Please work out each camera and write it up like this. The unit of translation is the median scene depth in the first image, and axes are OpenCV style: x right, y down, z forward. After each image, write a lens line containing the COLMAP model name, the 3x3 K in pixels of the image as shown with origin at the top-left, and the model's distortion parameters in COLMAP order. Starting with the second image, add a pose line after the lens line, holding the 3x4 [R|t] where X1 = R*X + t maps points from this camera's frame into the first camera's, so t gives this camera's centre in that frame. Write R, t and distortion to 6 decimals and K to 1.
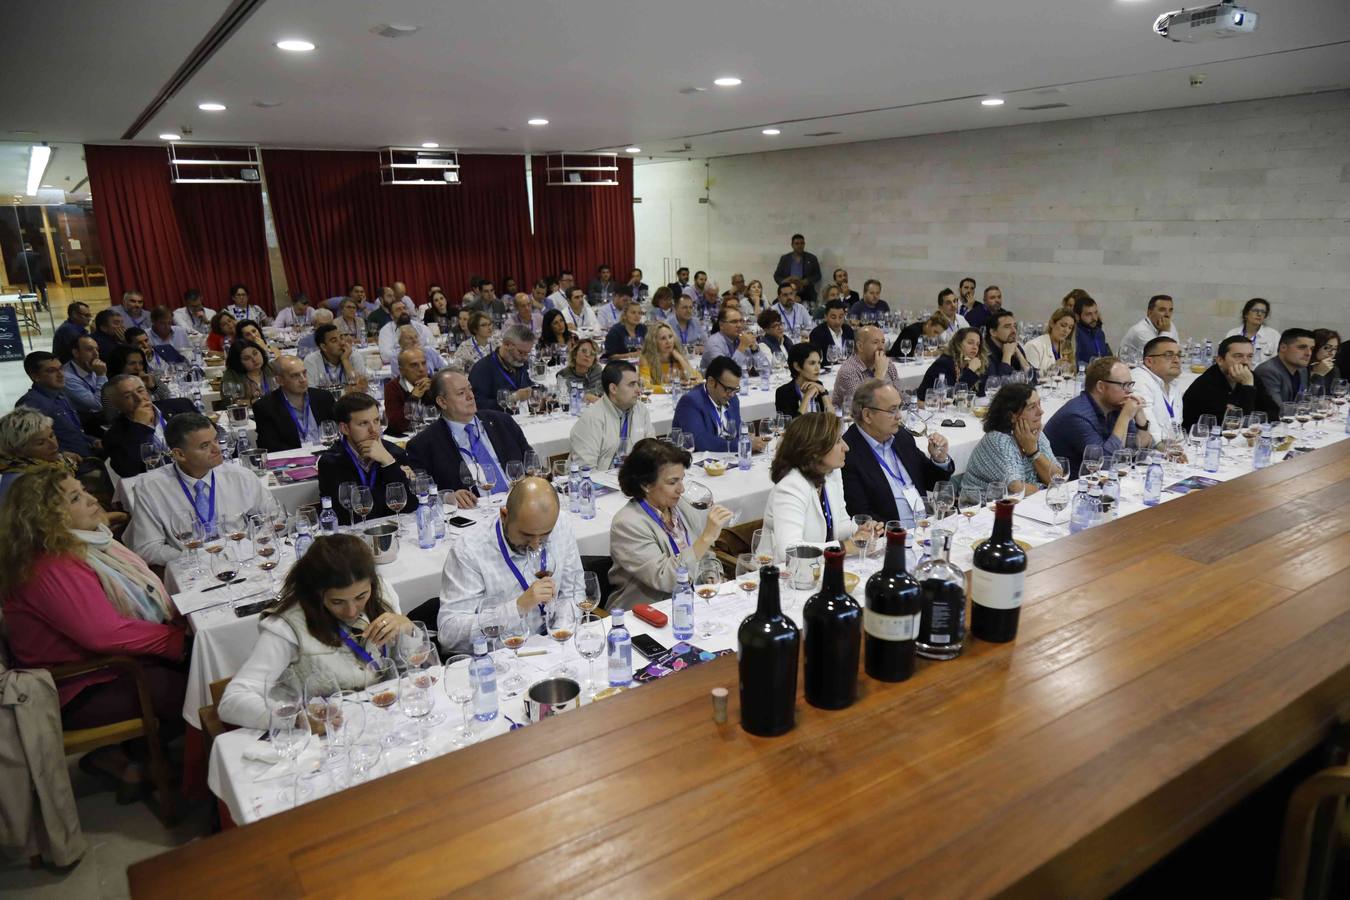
lens RADIAL K [[894.3, 0, 683.6], [0, 894.3, 451.9], [0, 0, 1]] dist [0.003139, -0.002182]
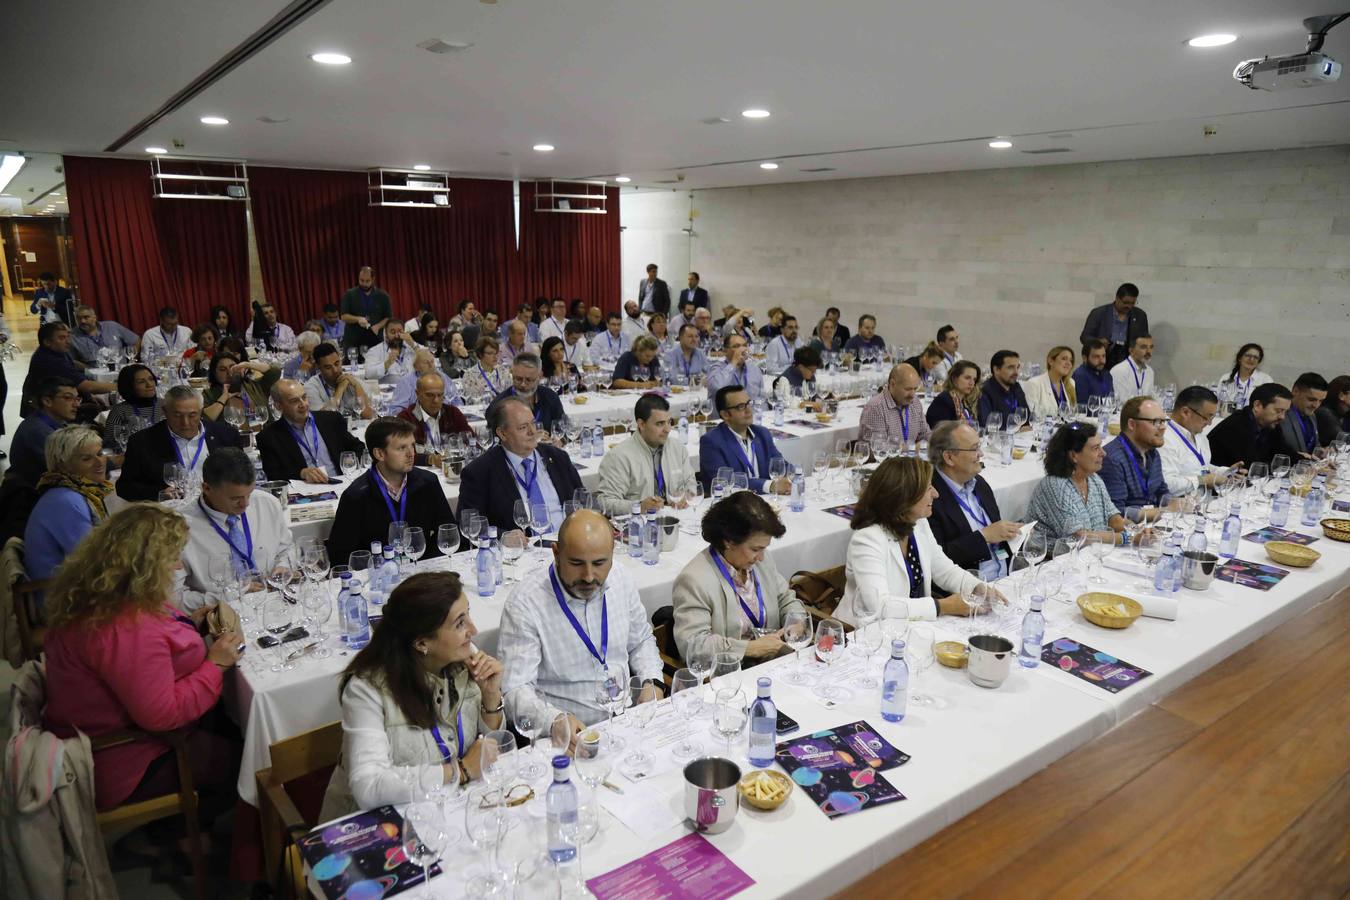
lens RADIAL K [[883.2, 0, 681.8], [0, 883.2, 453.1], [0, 0, 1]] dist [-0.004971, 0.001201]
pose [[0.998487, 0.017555, 0.052115, -0.074625], [-0.016106, 0.999476, -0.028091, -0.009986], [-0.052581, 0.027209, 0.998246, 0.040309]]
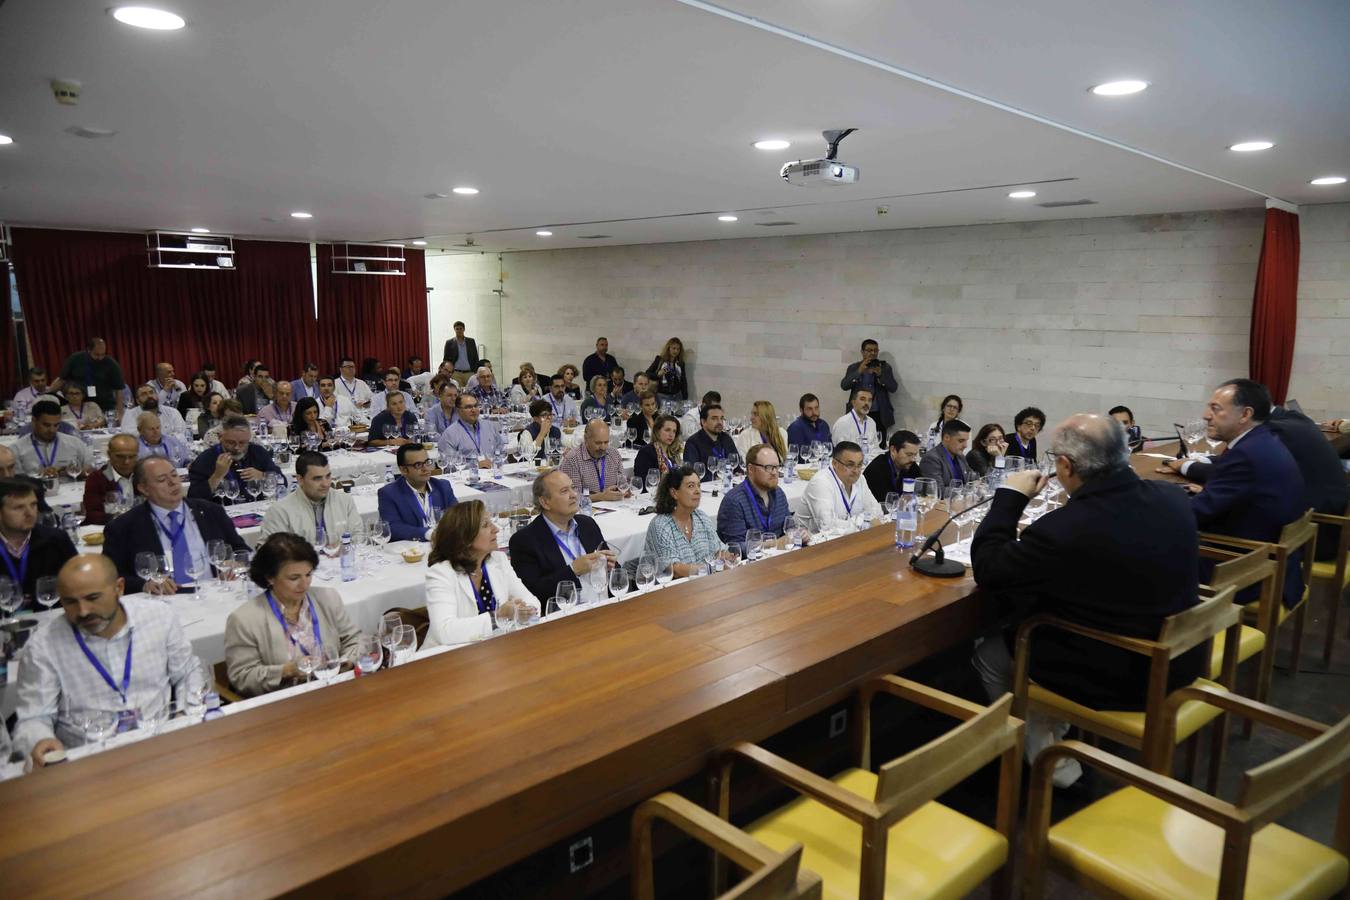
lens RADIAL K [[887.4, 0, 675.0], [0, 887.4, 450.0], [0, 0, 1]] dist [-0.004173, 0.001720]
pose [[0.984137, 0.000784, 0.177408, 0.103914], [0.016119, 0.995459, -0.093817, -0.001542], [-0.176676, 0.095188, 0.979655, -0.051711]]
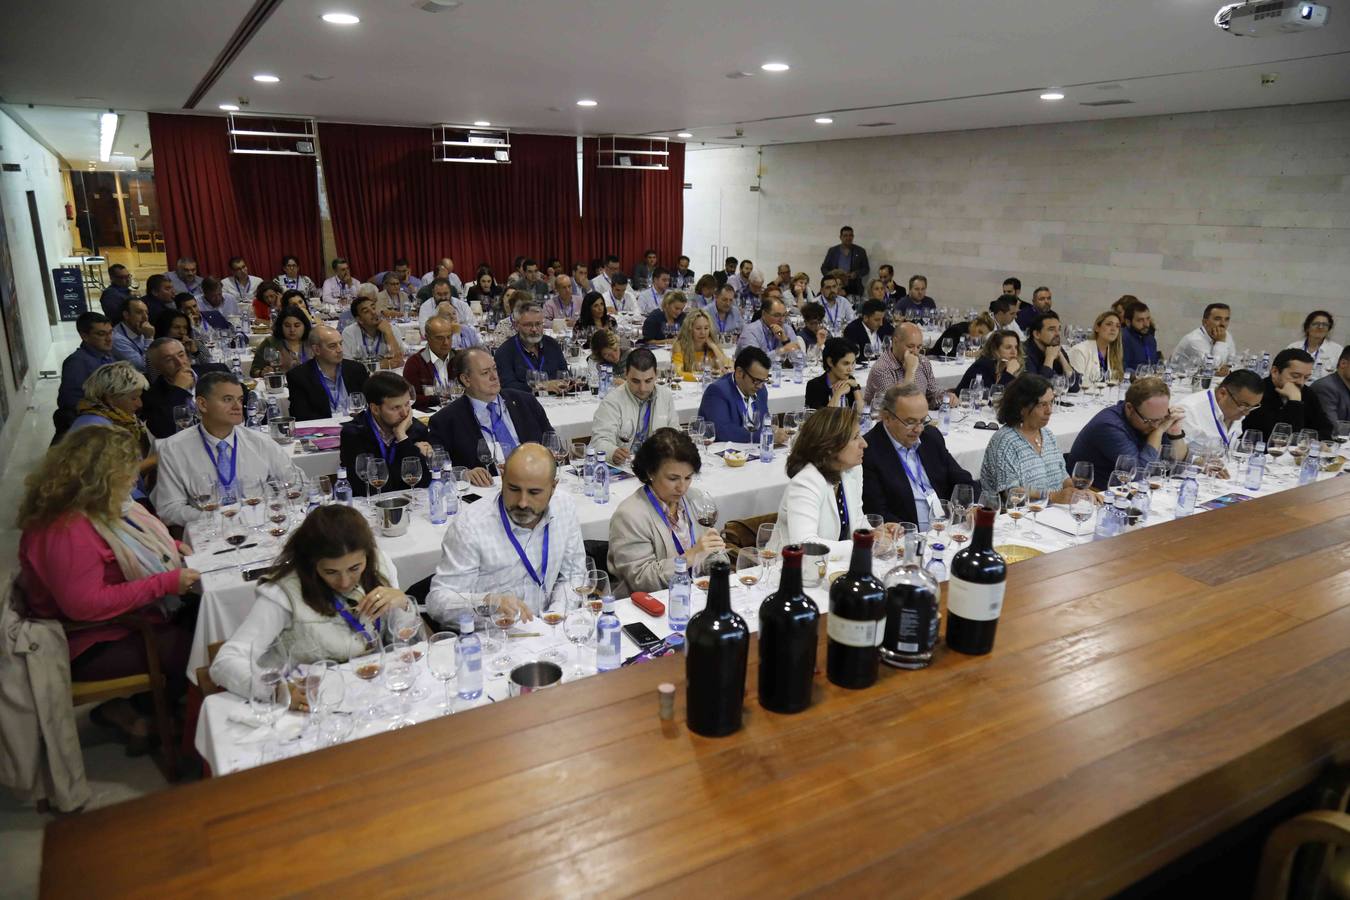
lens RADIAL K [[895.5, 0, 678.7], [0, 895.5, 454.1], [0, 0, 1]] dist [-0.001182, 0.002611]
pose [[0.997192, 0.051279, -0.054581, 0.018668], [-0.050446, 0.998590, 0.016531, -0.000308], [0.055352, -0.013731, 0.998372, 0.006851]]
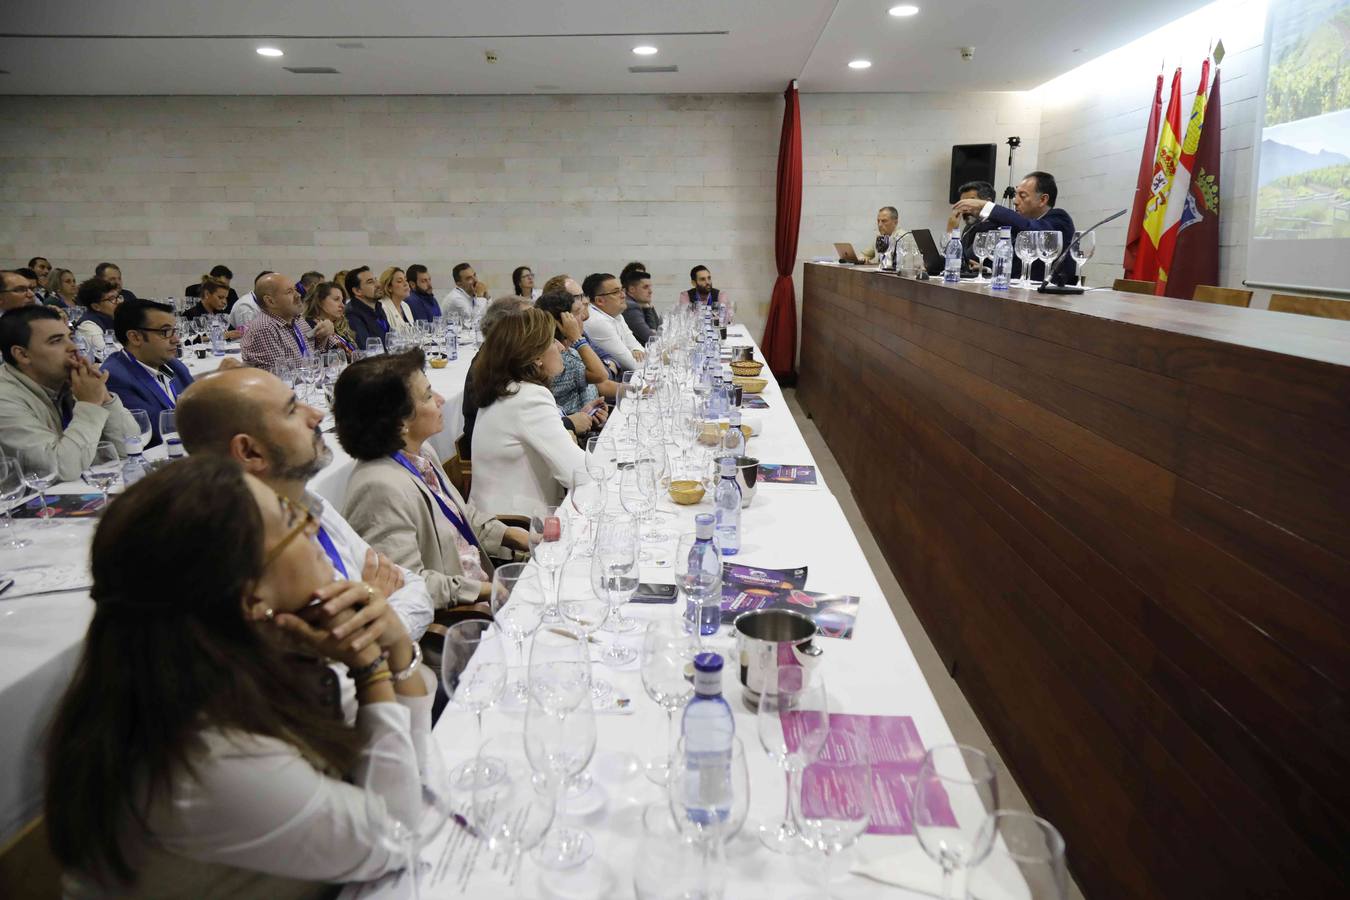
lens RADIAL K [[887.4, 0, 675.0], [0, 887.4, 450.0], [0, 0, 1]] dist [-0.004173, 0.001720]
pose [[0.595927, -0.164317, 0.786048, -0.221093], [0.190002, 0.979900, 0.060794, 0.029804], [-0.780237, 0.113122, 0.615169, 0.221405]]
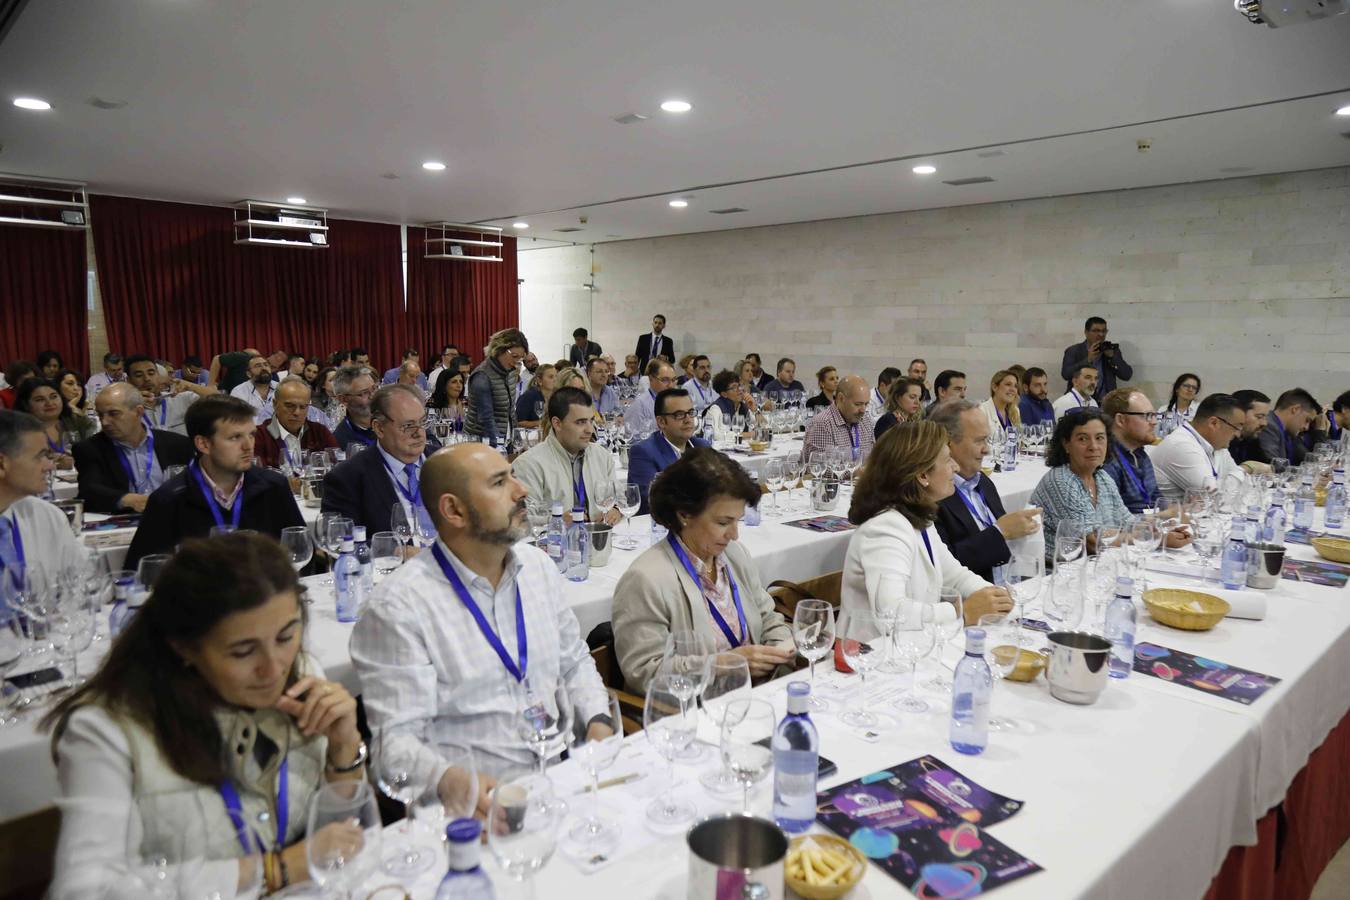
lens RADIAL K [[895.5, 0, 678.7], [0, 895.5, 454.1], [0, 0, 1]] dist [-0.001182, 0.002611]
pose [[0.986693, 0.010906, 0.162228, -0.086121], [0.009238, 0.992376, -0.122900, 0.037142], [-0.162331, 0.122763, 0.979070, 0.166068]]
